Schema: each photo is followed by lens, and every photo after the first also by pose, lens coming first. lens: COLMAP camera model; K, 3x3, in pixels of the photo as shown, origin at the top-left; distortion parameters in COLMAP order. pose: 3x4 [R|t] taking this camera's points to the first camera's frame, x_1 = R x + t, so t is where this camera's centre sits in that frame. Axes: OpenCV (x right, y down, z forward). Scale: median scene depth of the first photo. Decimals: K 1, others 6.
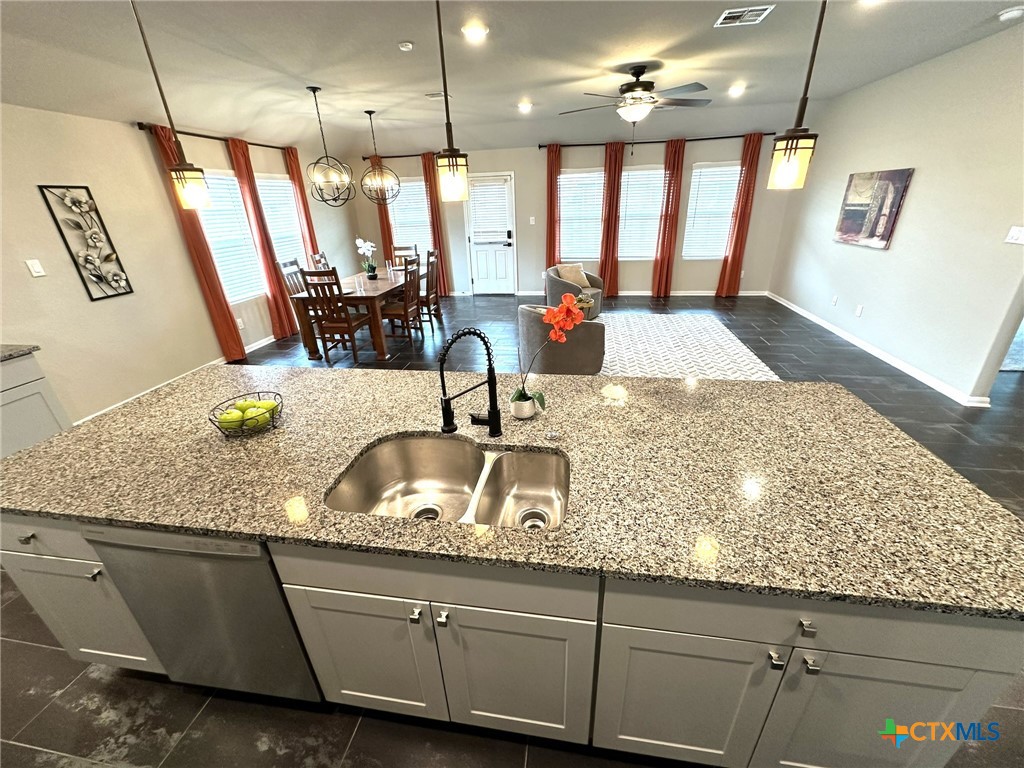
lens RADIAL K [[411.3, 0, 516.1], [0, 411.3, 384.7], [0, 0, 1]] dist [-0.005734, 0.001593]
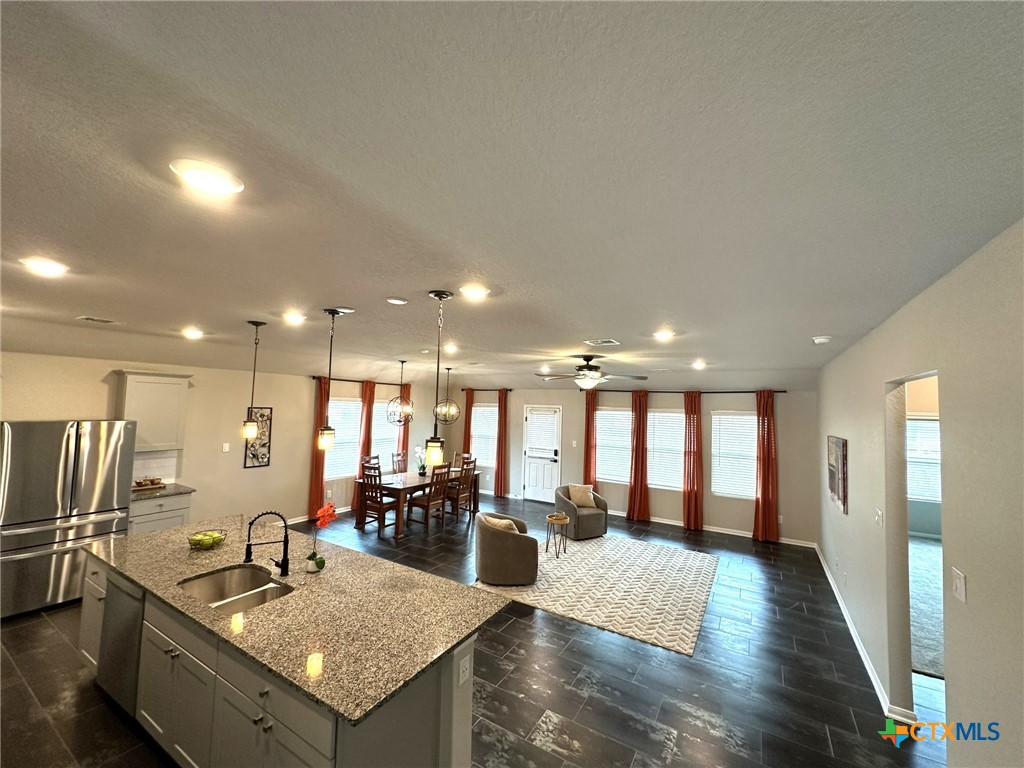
lens RADIAL K [[411.3, 0, 513.9], [0, 411.3, 382.2], [0, 0, 1]] dist [-0.005734, 0.001593]
pose [[0.926420, 0.043139, -0.374012, 0.498395], [-0.212461, 0.880023, -0.424758, -0.023974], [0.310816, 0.472967, 0.824436, -0.184142]]
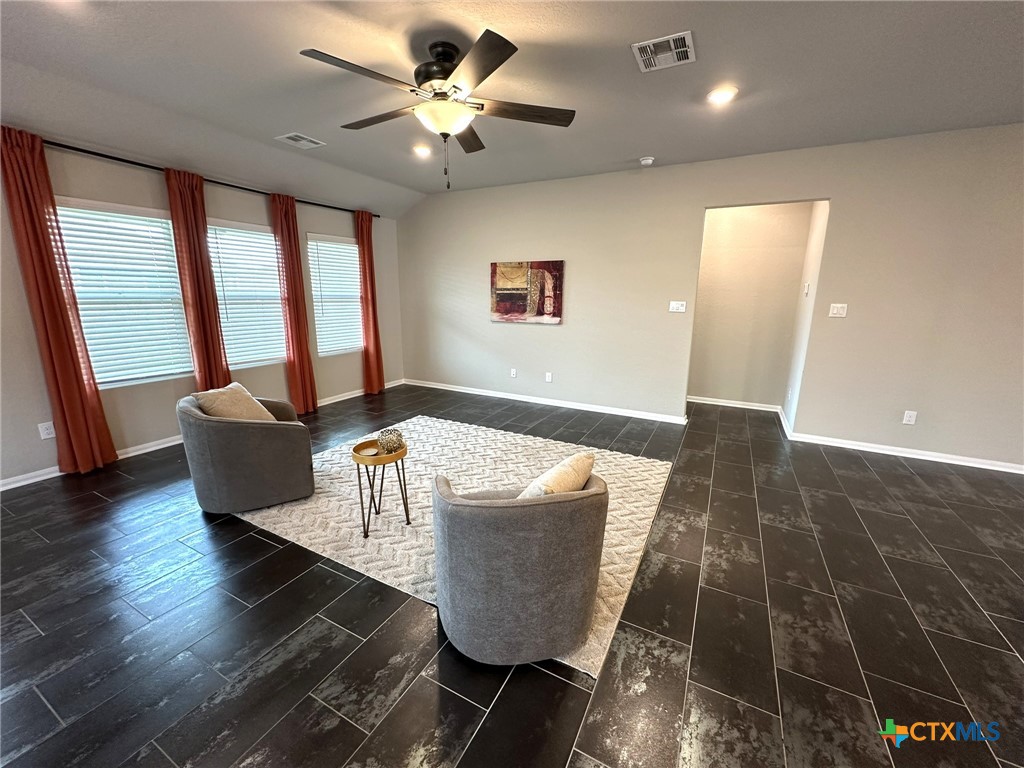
lens RADIAL K [[411.3, 0, 513.9], [0, 411.3, 383.6], [0, 0, 1]] dist [-0.005734, 0.001593]
pose [[0.317752, -0.167865, 0.933196, -0.261223], [0.368973, 0.928518, 0.041389, -0.257072], [-0.873437, 0.331173, 0.356976, 0.715661]]
